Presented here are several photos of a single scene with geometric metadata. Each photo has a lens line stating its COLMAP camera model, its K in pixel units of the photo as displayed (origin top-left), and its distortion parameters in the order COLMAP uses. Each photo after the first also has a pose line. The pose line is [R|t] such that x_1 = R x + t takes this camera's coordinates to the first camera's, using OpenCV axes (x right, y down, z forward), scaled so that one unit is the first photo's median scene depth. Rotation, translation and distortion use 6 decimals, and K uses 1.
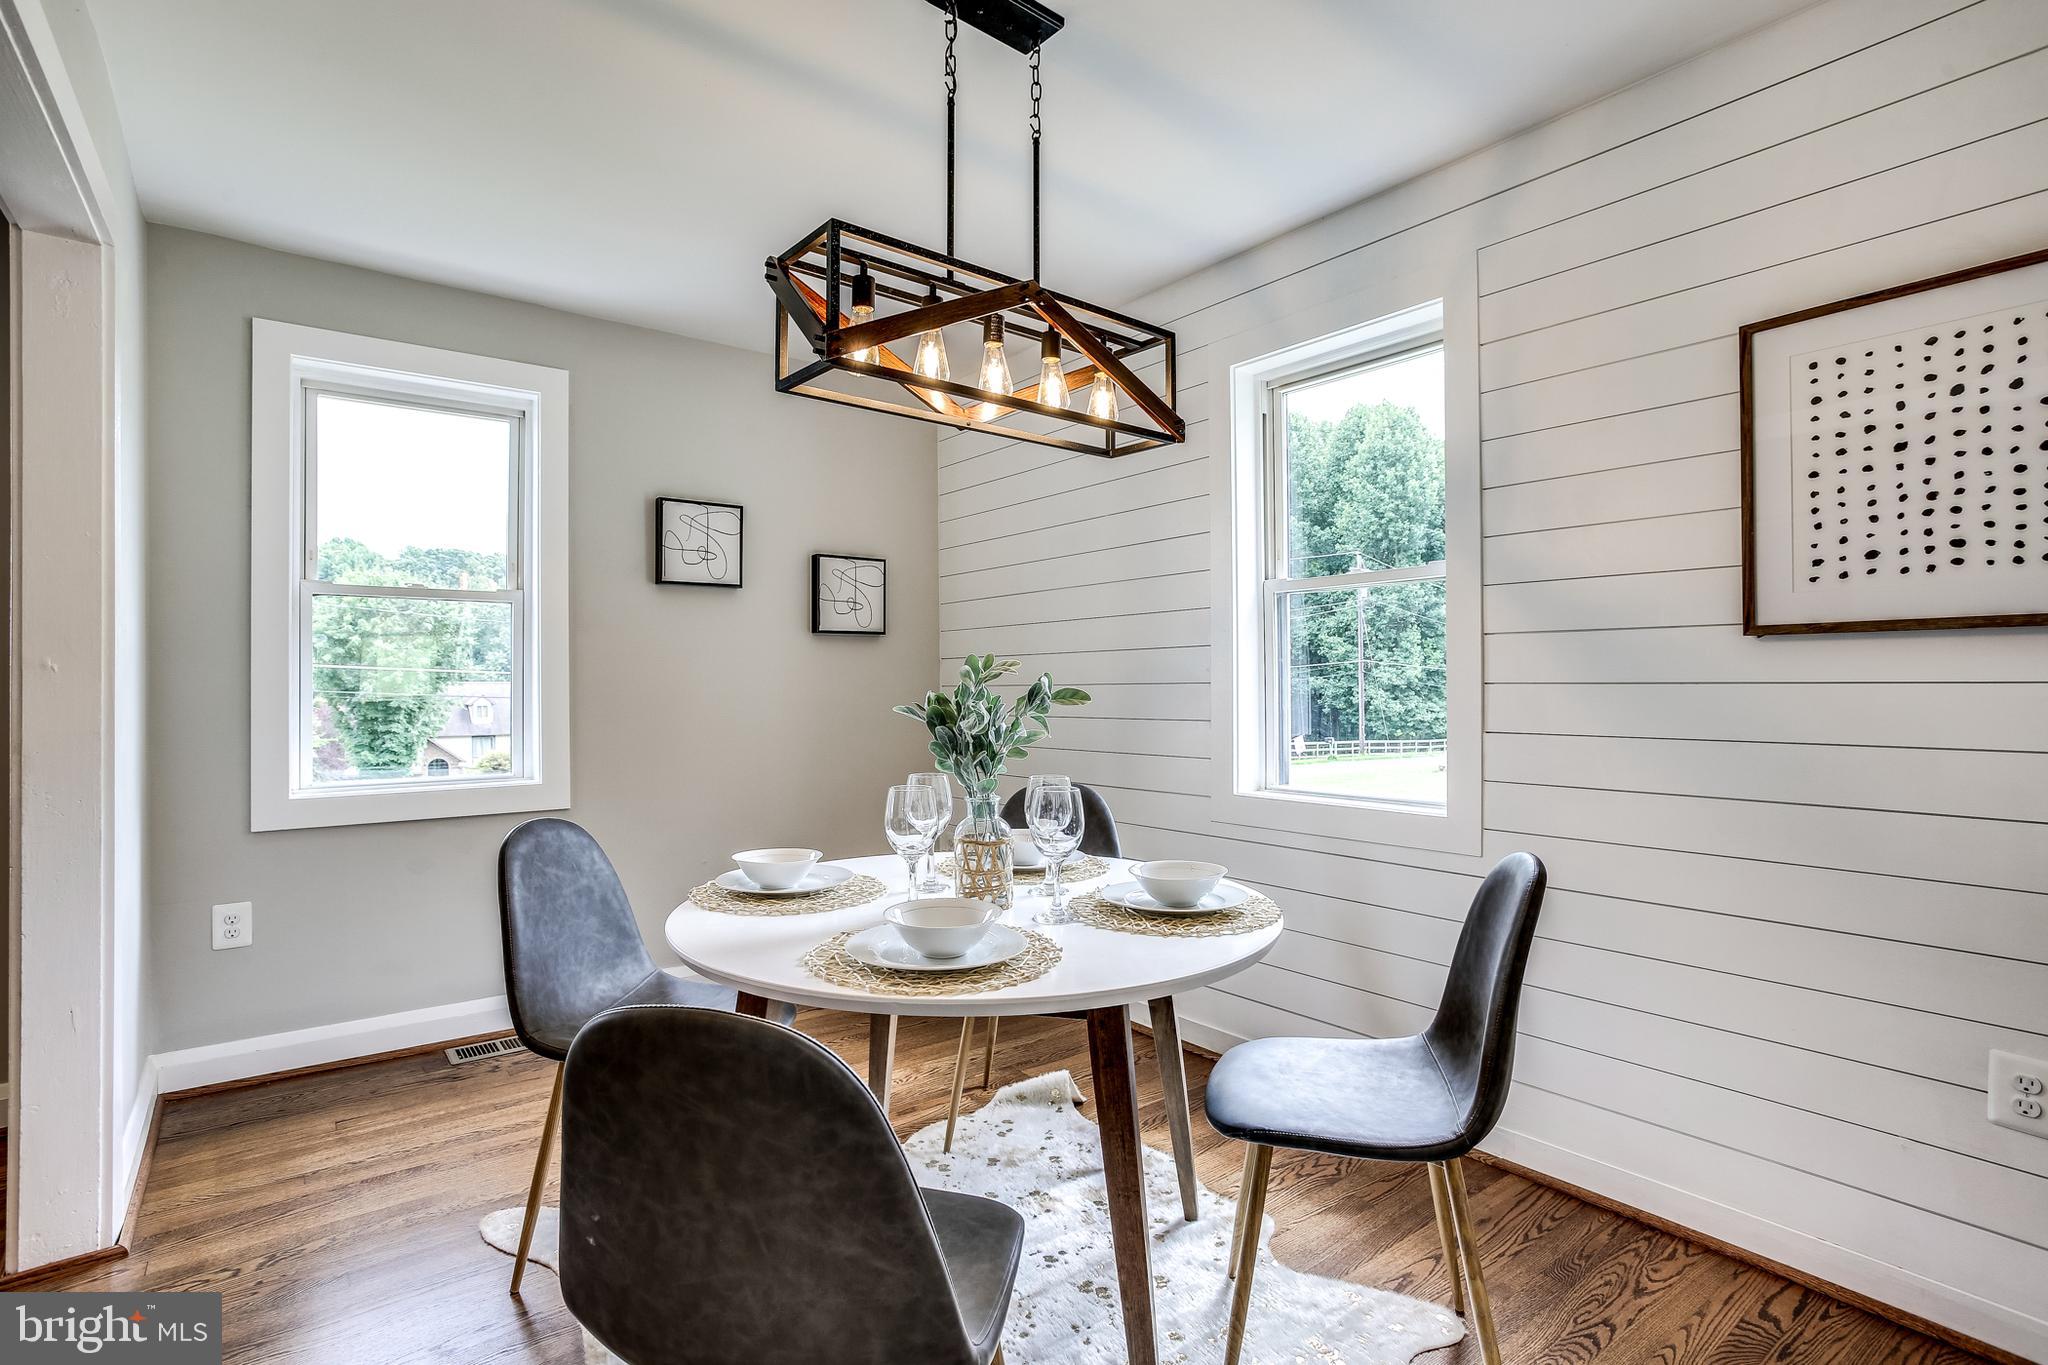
lens RADIAL K [[994.0, 0, 1032.2], [0, 994.0, 690.6], [0, 0, 1]] dist [-0.035493, 0.000237]
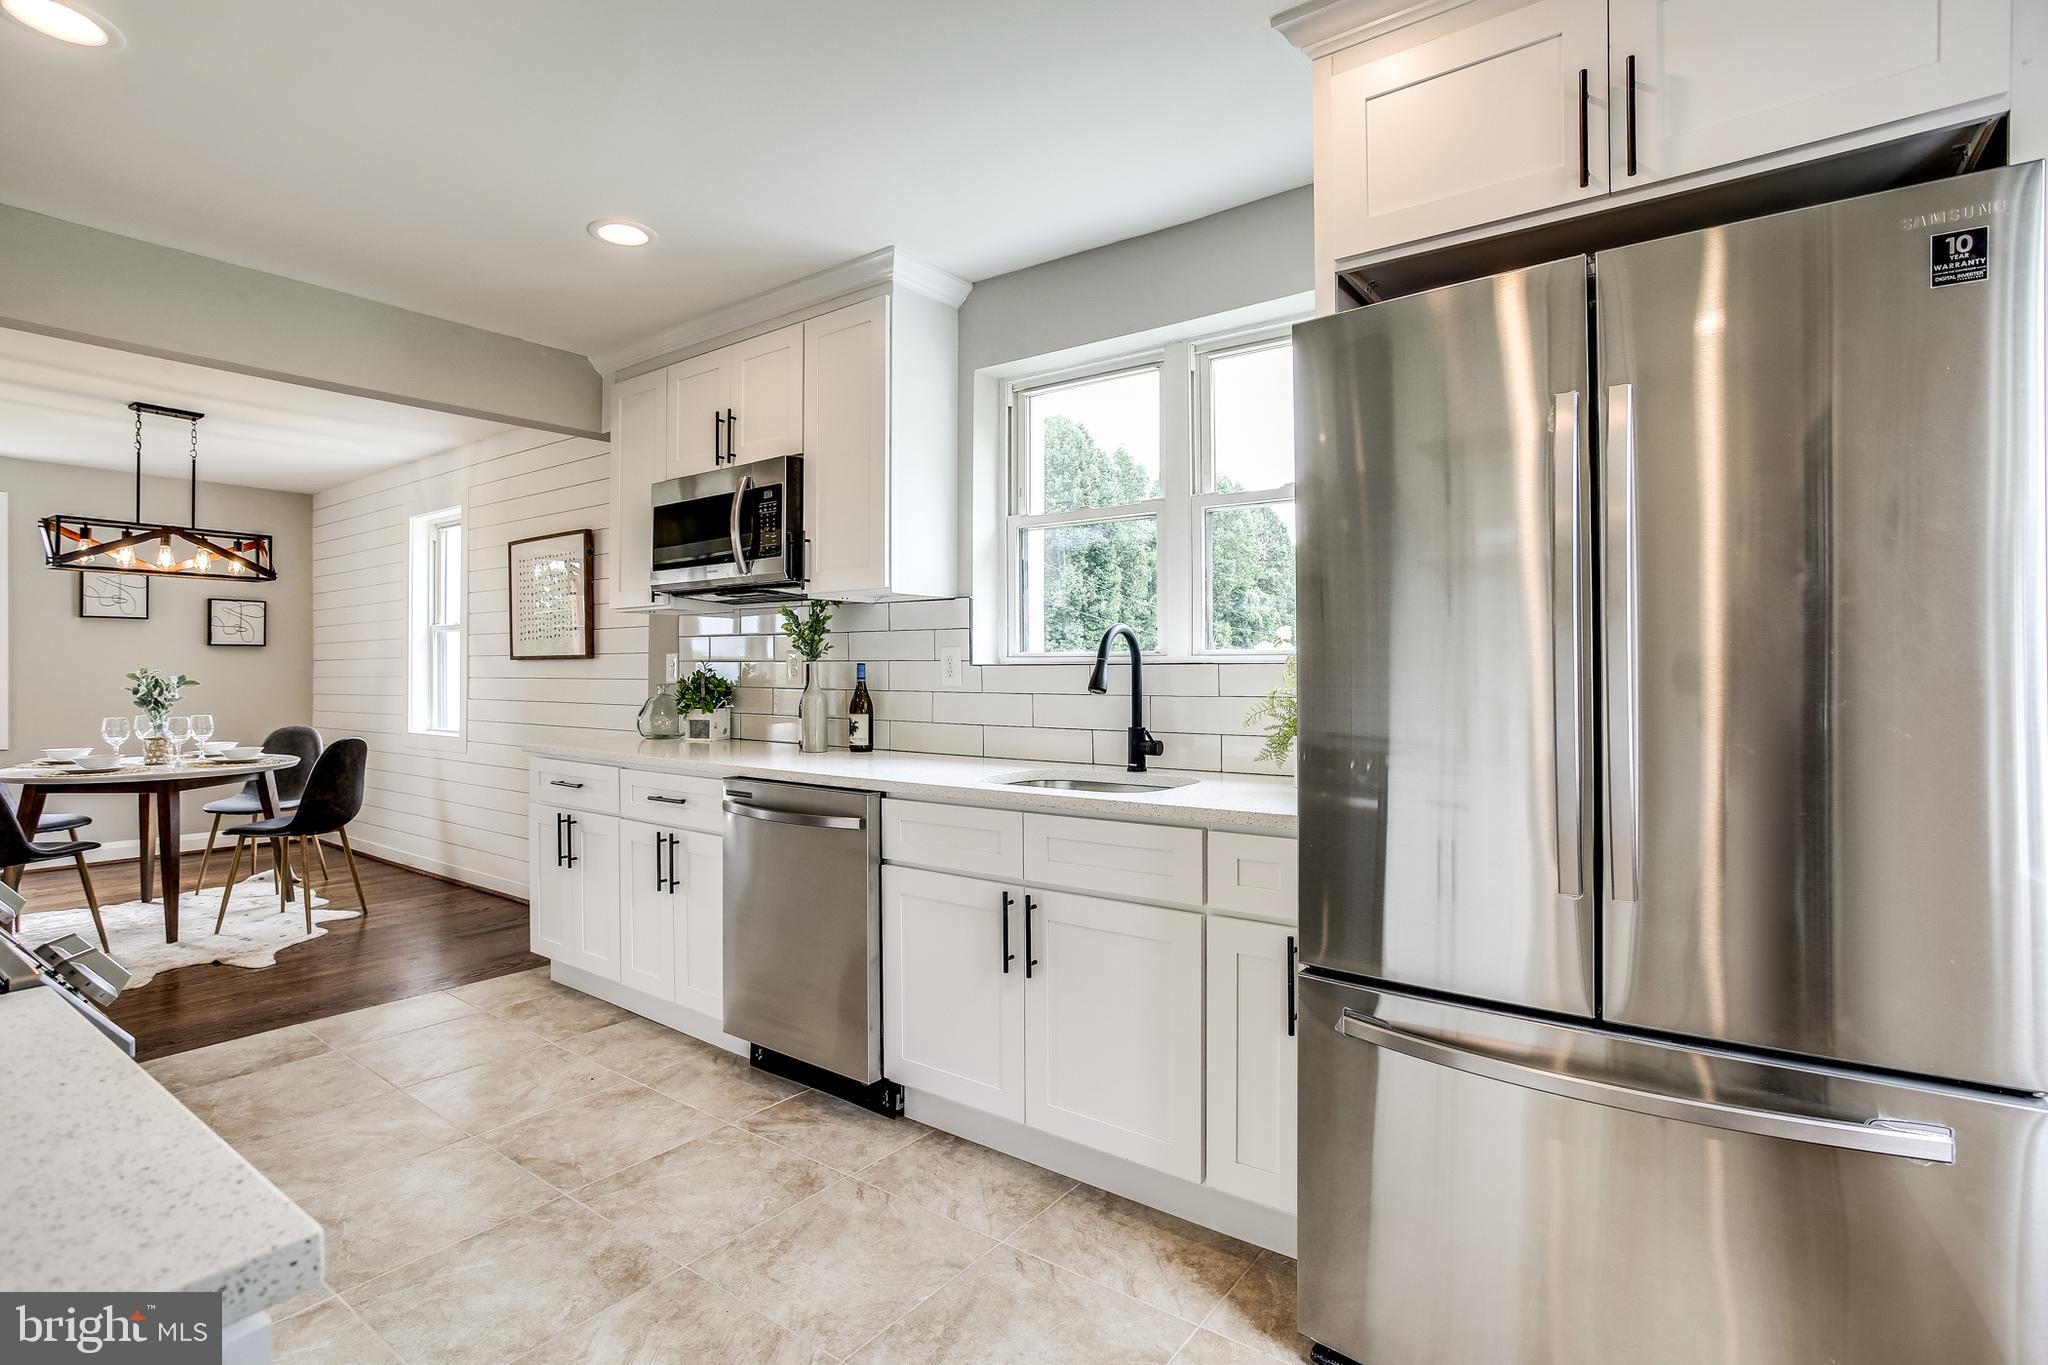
lens RADIAL K [[999.1, 0, 1025.8], [0, 999.1, 670.3], [0, 0, 1]] dist [-0.017977, 0.000298]
pose [[0.966812, 0.002975, 0.255470, 0.661872], [-0.000995, 0.999968, -0.007878, -0.004820], [-0.255486, 0.007363, 0.966785, -0.923605]]
